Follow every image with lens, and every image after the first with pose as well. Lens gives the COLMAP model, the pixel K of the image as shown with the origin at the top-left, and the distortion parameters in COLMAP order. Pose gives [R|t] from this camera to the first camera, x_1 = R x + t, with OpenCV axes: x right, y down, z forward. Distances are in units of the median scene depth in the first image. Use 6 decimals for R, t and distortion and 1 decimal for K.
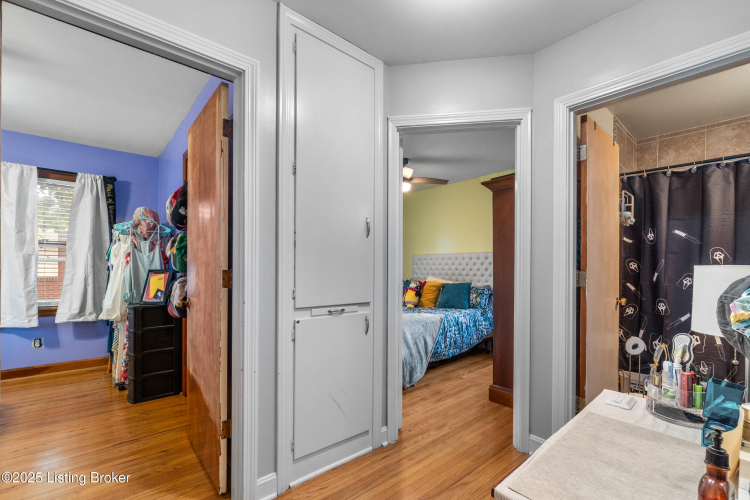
lens RADIAL K [[323.2, 0, 381.0], [0, 323.2, 253.4], [0, 0, 1]] dist [-0.001494, 0.000008]
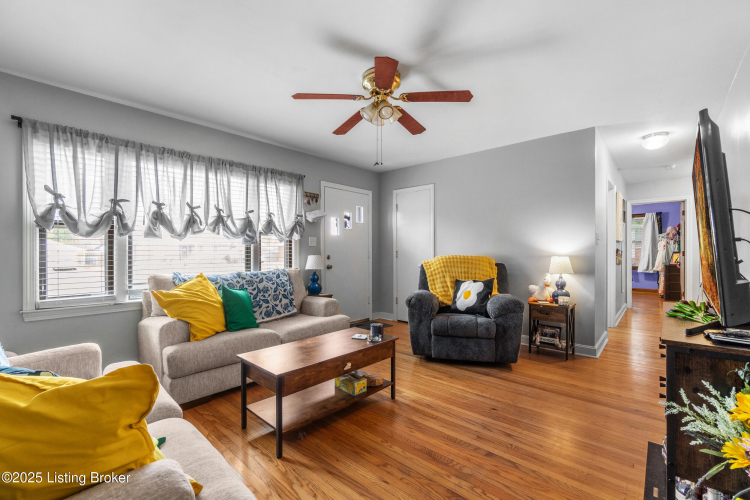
lens RADIAL K [[323.2, 0, 380.8], [0, 323.2, 247.8], [0, 0, 1]] dist [-0.001494, 0.000008]
pose [[0.134833, 0.003971, -0.990860, 1.399076], [0.001995, 0.999989, 0.004279, 0.003595], [0.990866, -0.002554, 0.134823, -1.521026]]
